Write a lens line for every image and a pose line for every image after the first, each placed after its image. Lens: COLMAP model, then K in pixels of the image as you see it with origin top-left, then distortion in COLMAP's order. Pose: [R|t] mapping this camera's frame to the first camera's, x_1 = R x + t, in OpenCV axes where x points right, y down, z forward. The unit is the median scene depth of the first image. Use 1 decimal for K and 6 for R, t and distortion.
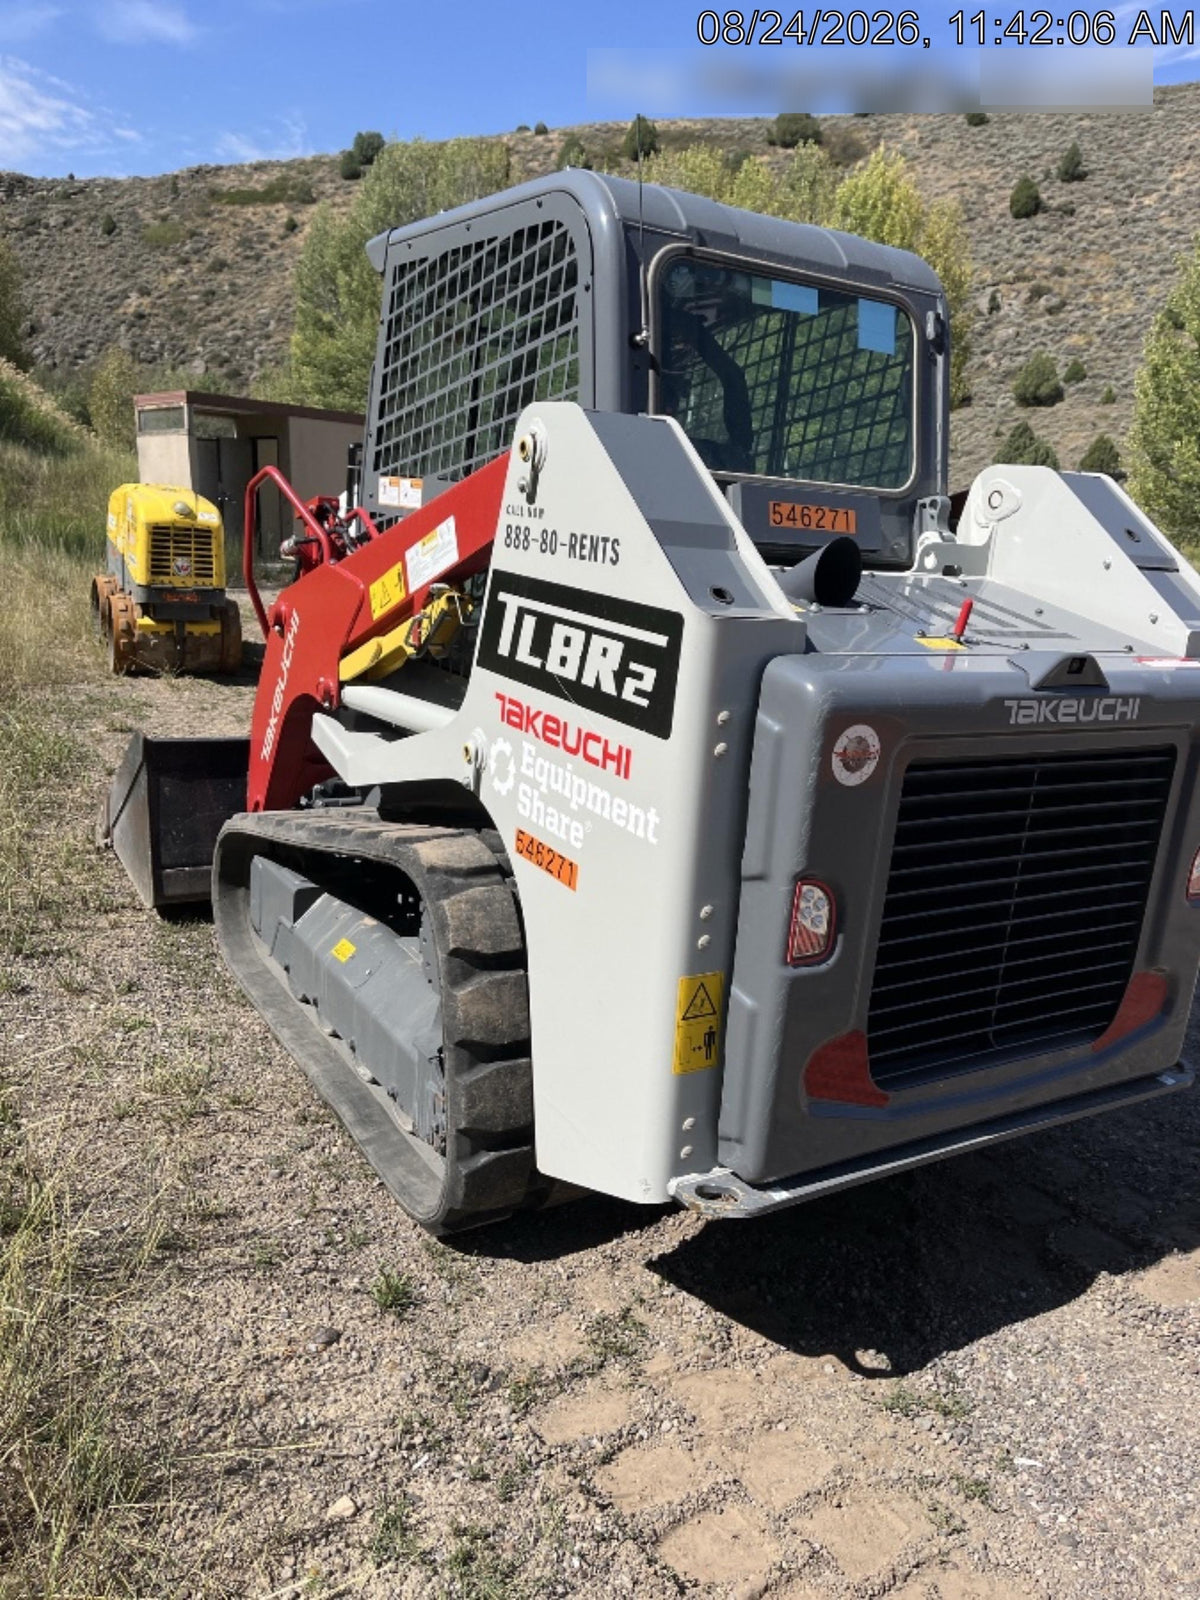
lens RADIAL K [[1199.6, 0, 604.7], [0, 1199.6, 819.0], [0, 0, 1]] dist [0.074505, -0.109759]
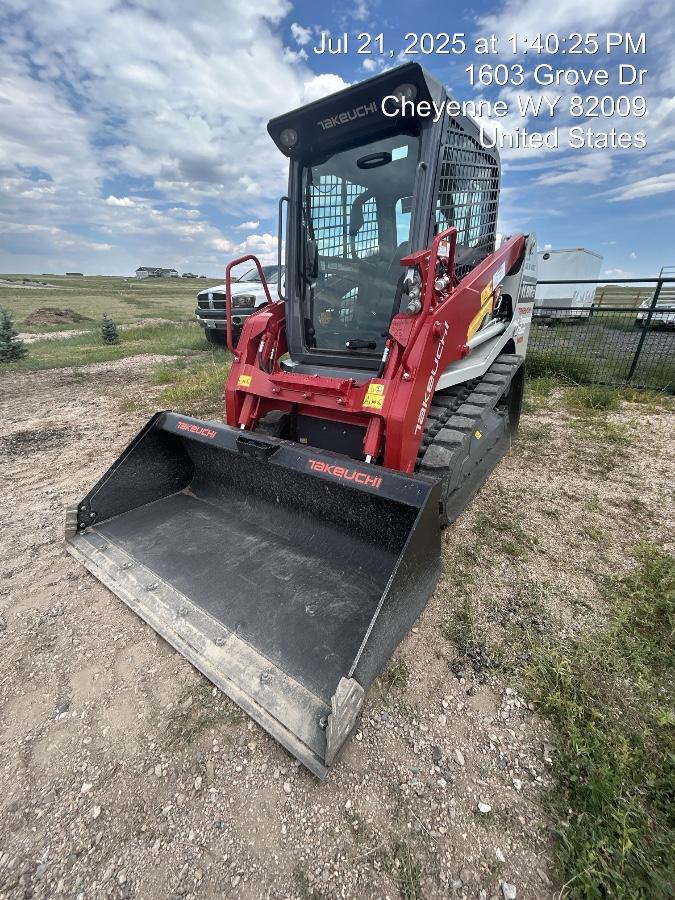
lens RADIAL K [[361.4, 0, 336.5], [0, 361.4, 451.3], [0, 0, 1]] dist [-0.007079, -0.000022]
pose [[-0.381526, -0.428763, 0.818901, -1.151463], [0.233199, 0.812611, 0.534117, -0.550534], [-0.894458, 0.394747, -0.210045, 2.177517]]
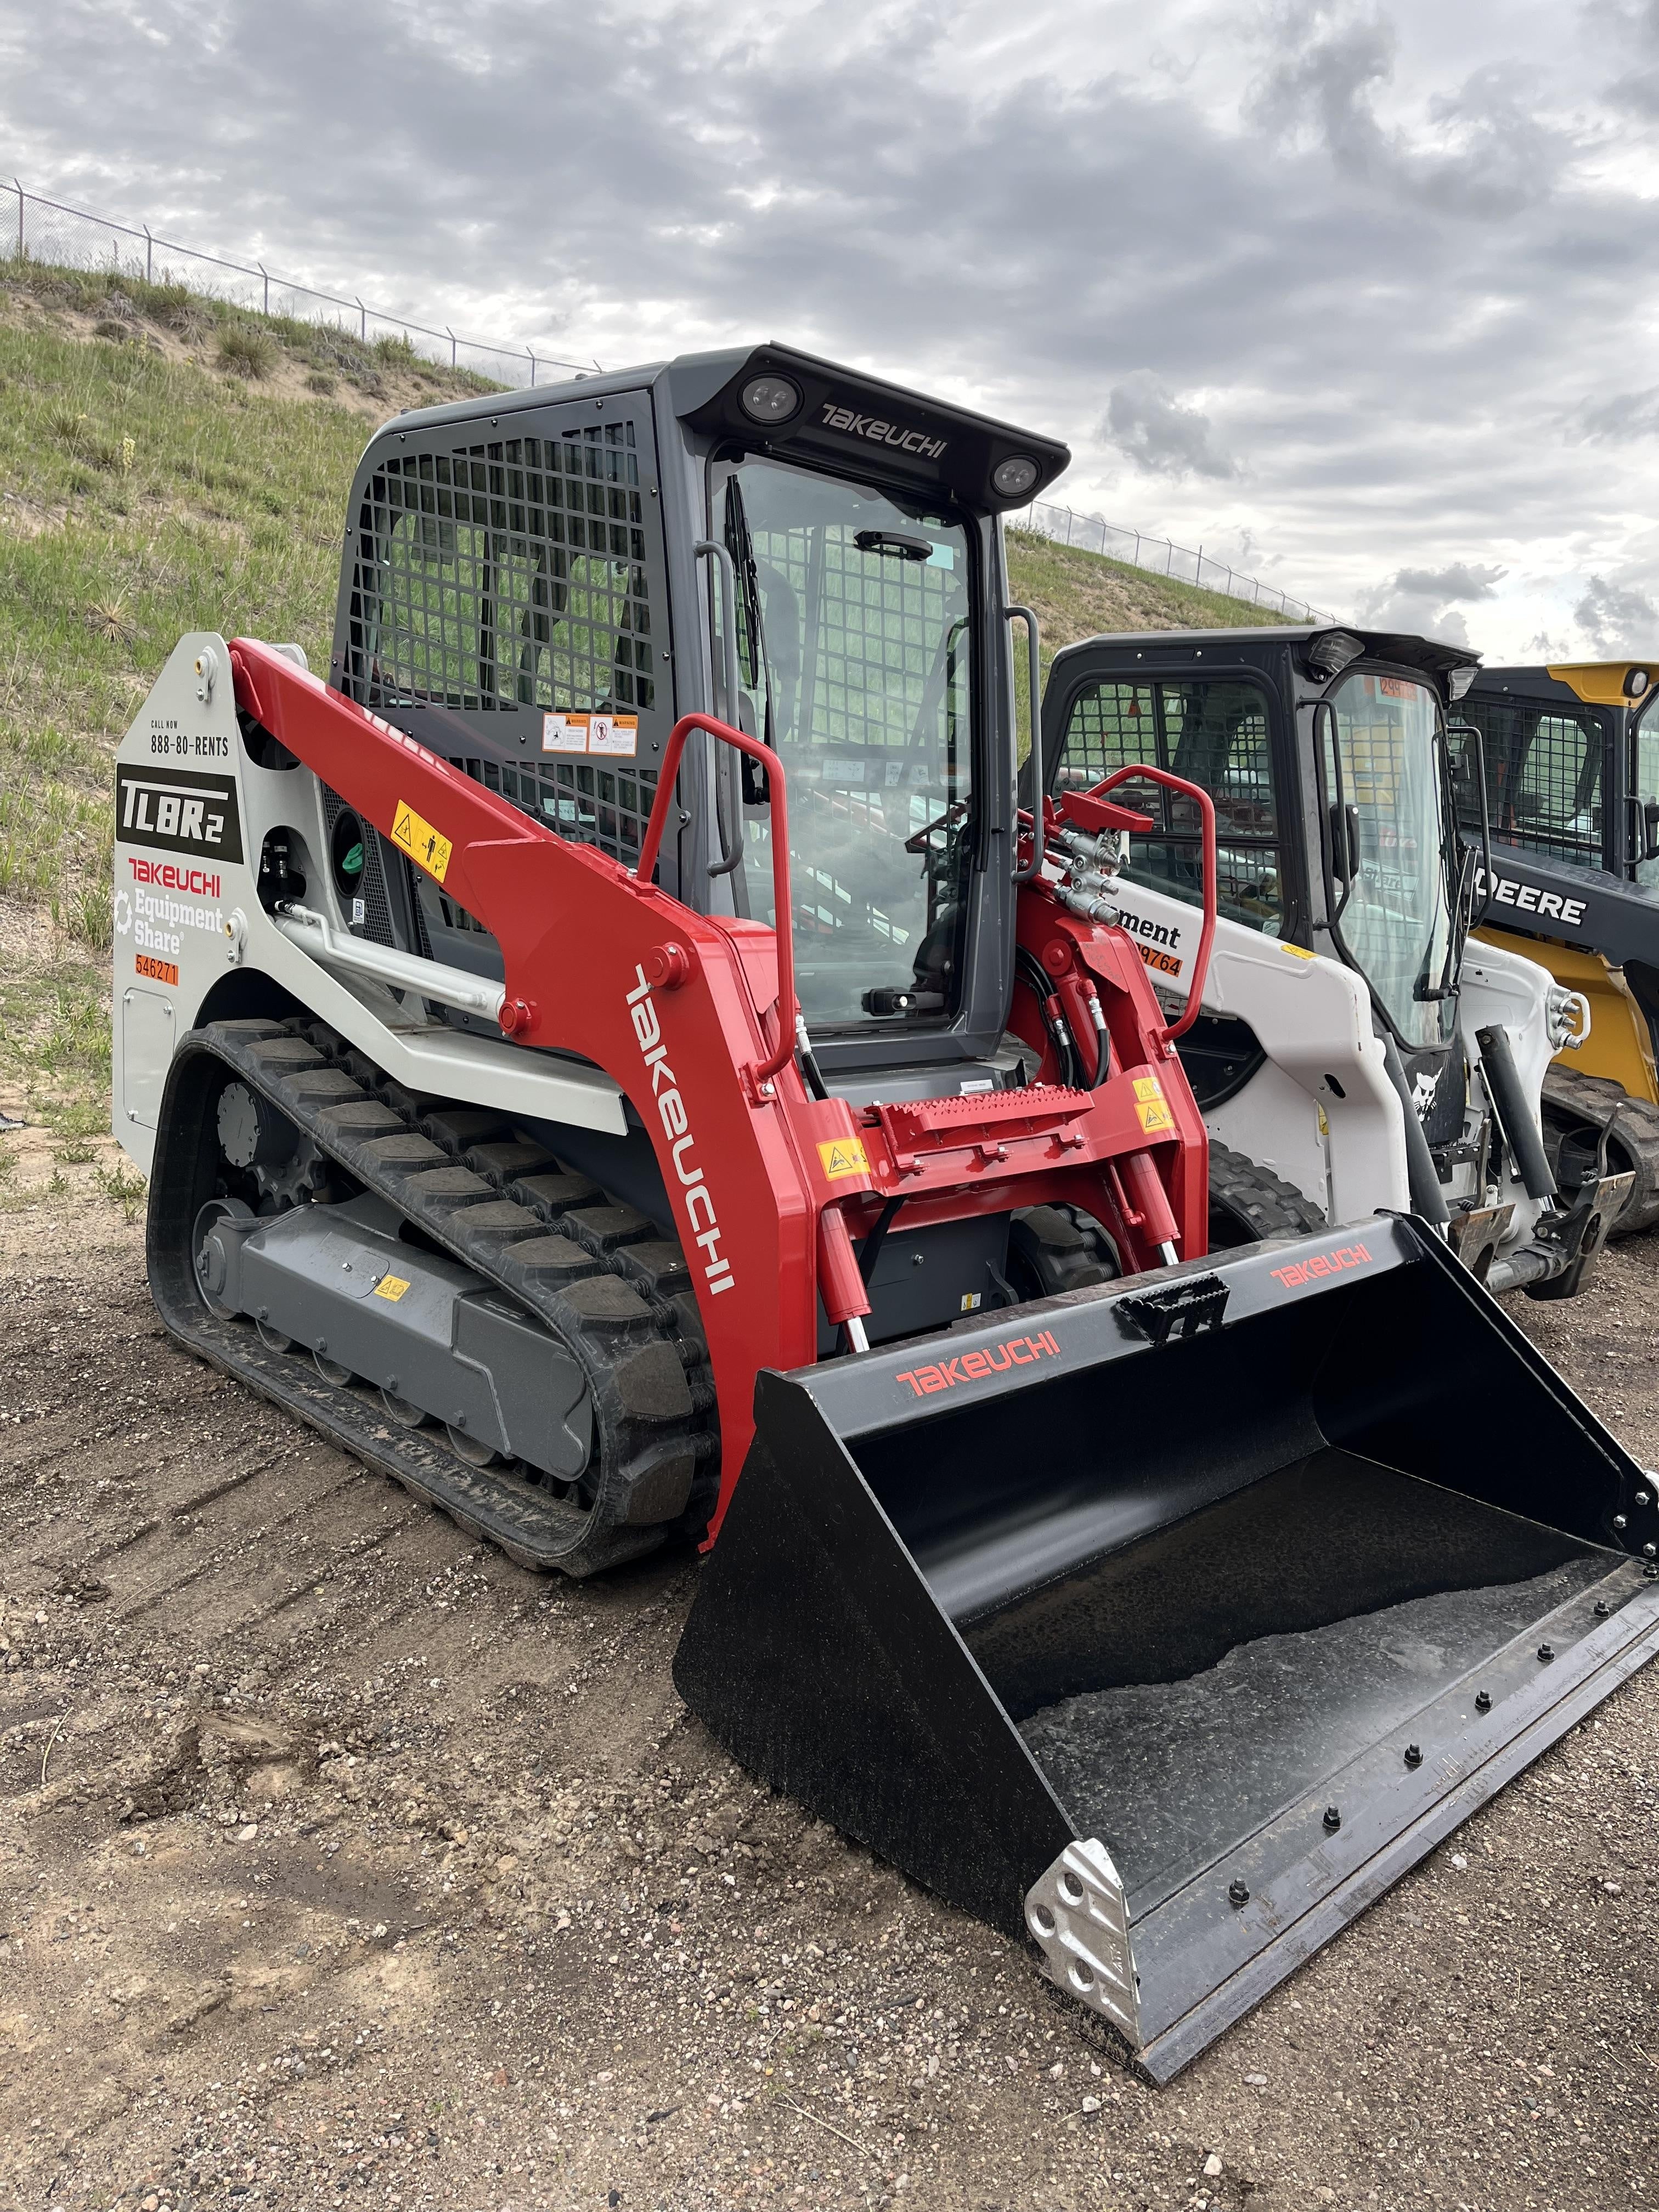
lens RADIAL K [[1666.2, 0, 832.5], [0, 1666.2, 1096.0], [0, 0, 1]] dist [0.072565, -0.113035]
pose [[0.970838, -0.054954, 0.233353, 0.235656], [0.071424, 0.995472, -0.062722, 0.352238], [-0.228849, 0.077560, 0.970367, -1.012190]]
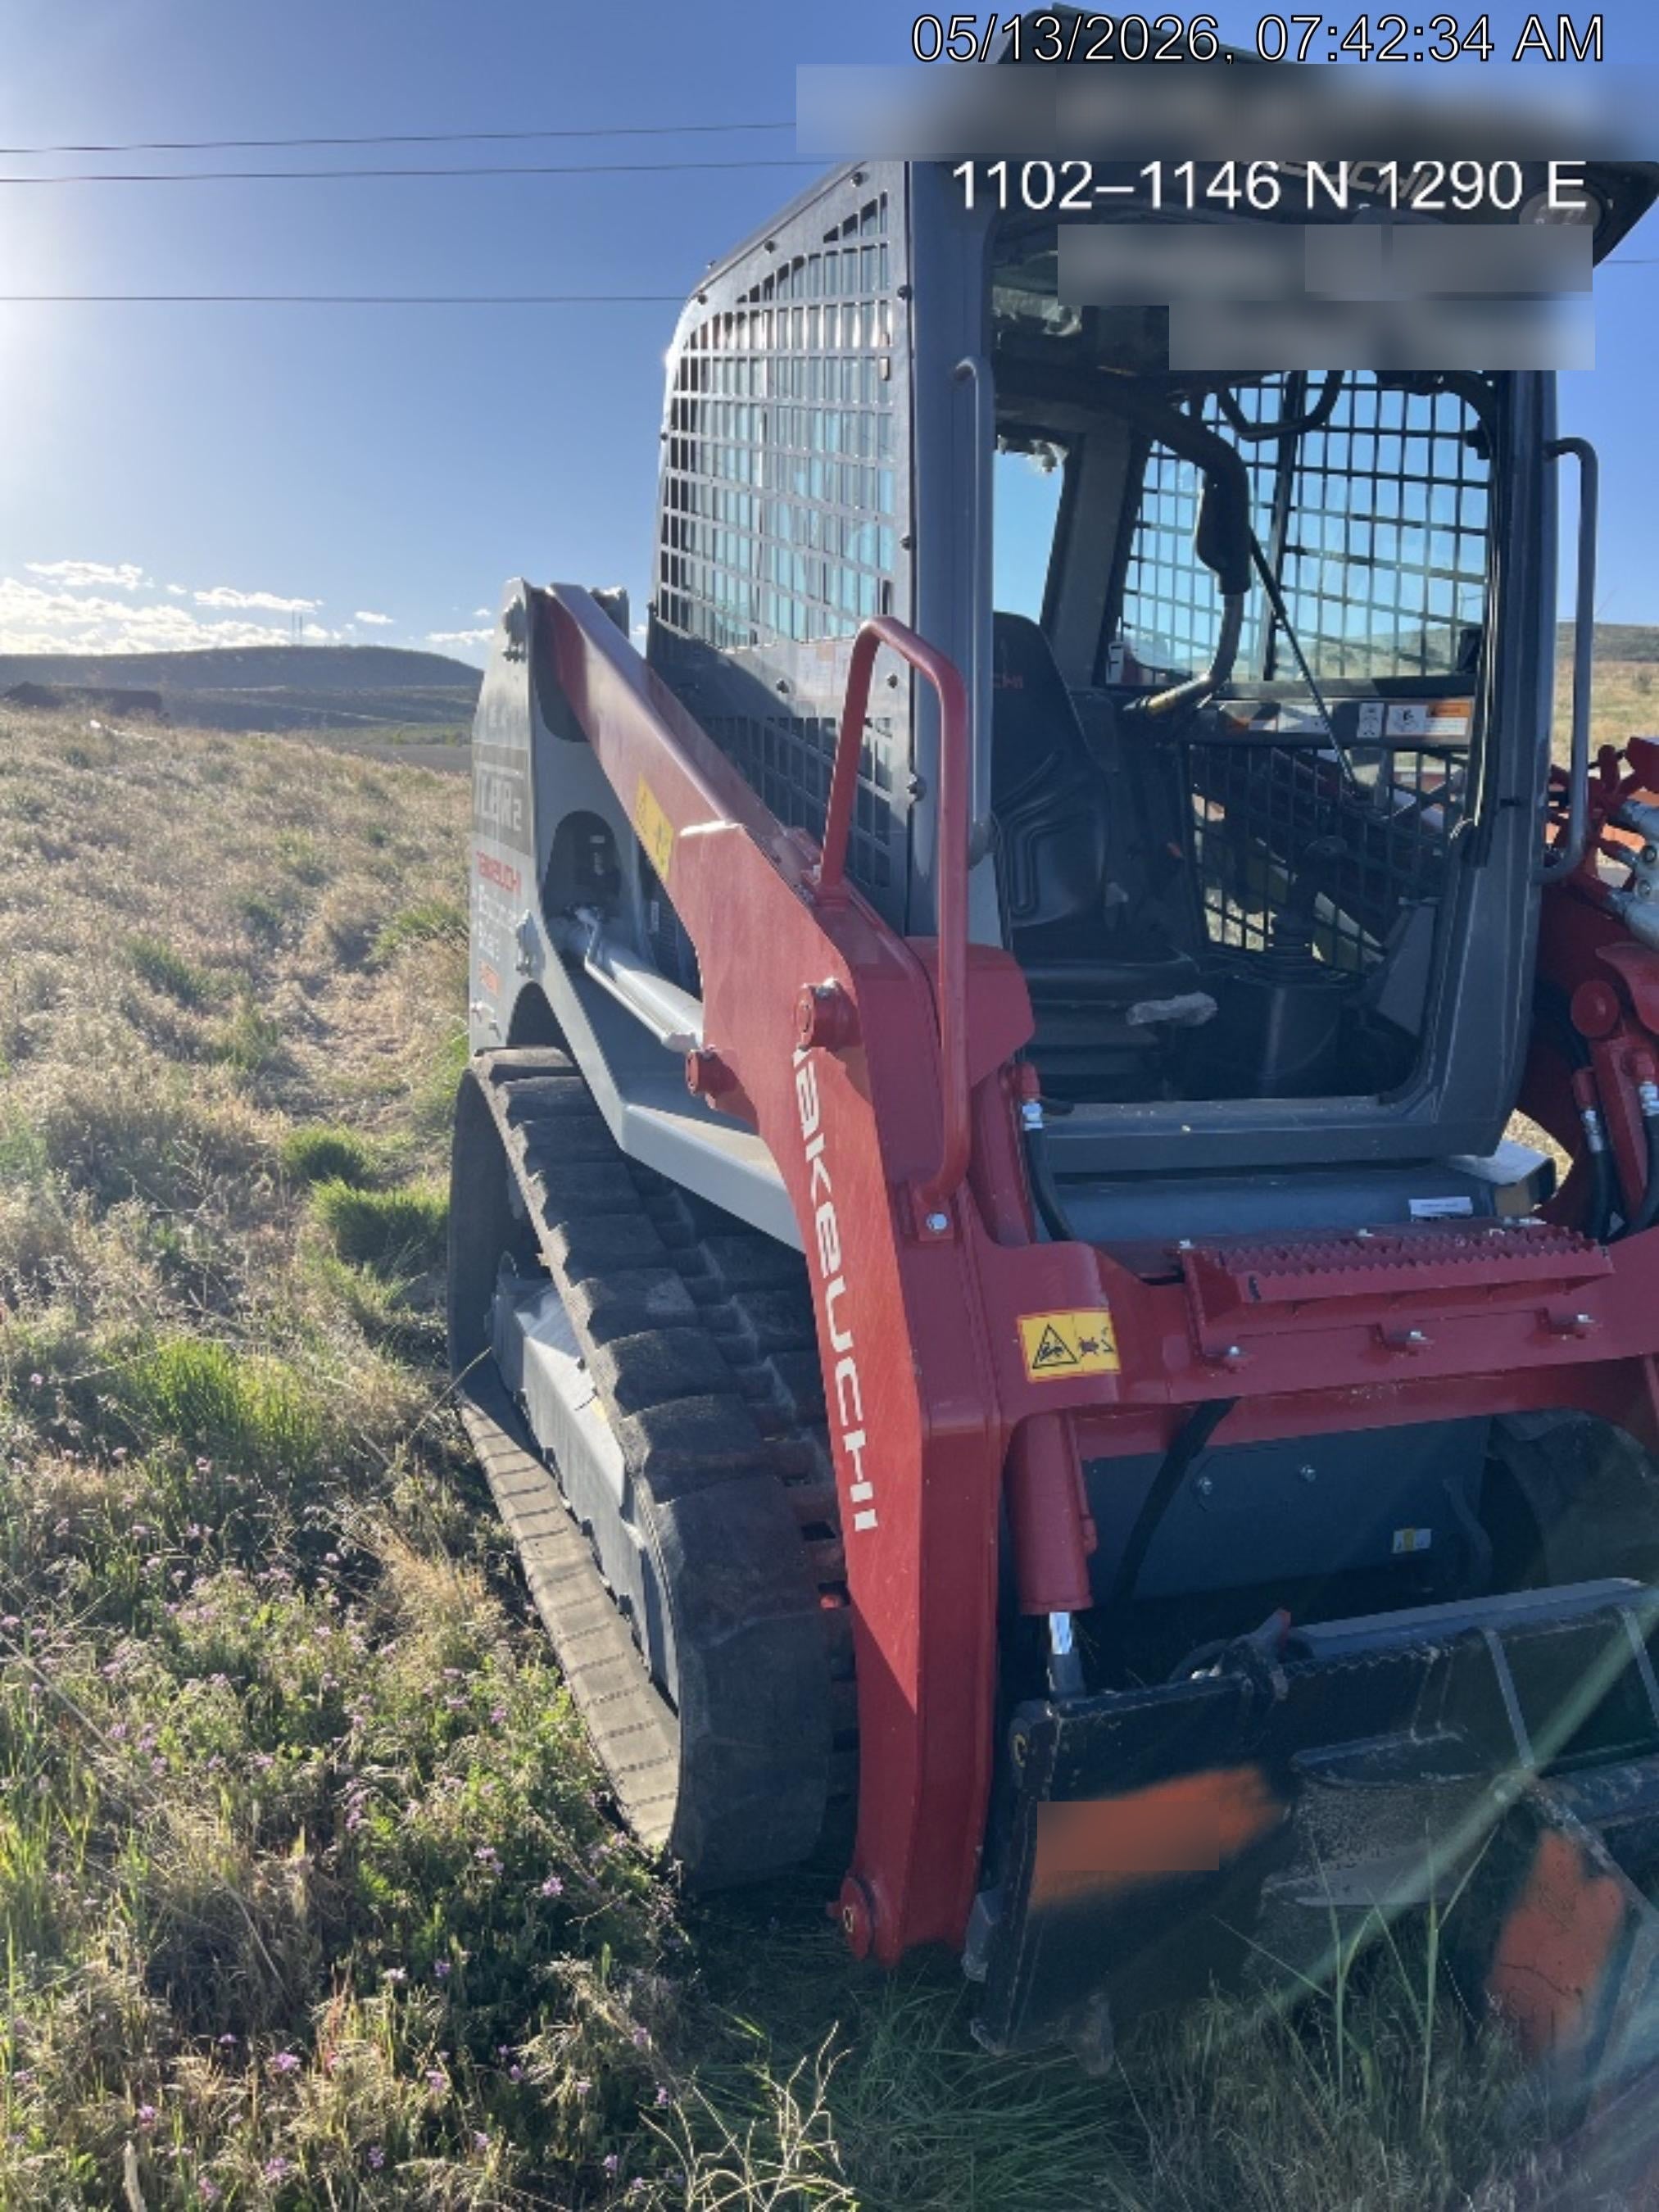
lens RADIAL K [[1666.9, 0, 829.5], [0, 1666.9, 1106.0], [0, 0, 1]] dist [0.056515, -0.002497]
pose [[0.982653, 0.007422, -0.185307, 0.589968], [-0.019472, 0.997805, -0.063293, 0.257115], [0.184430, 0.065804, 0.980640, -0.539119]]
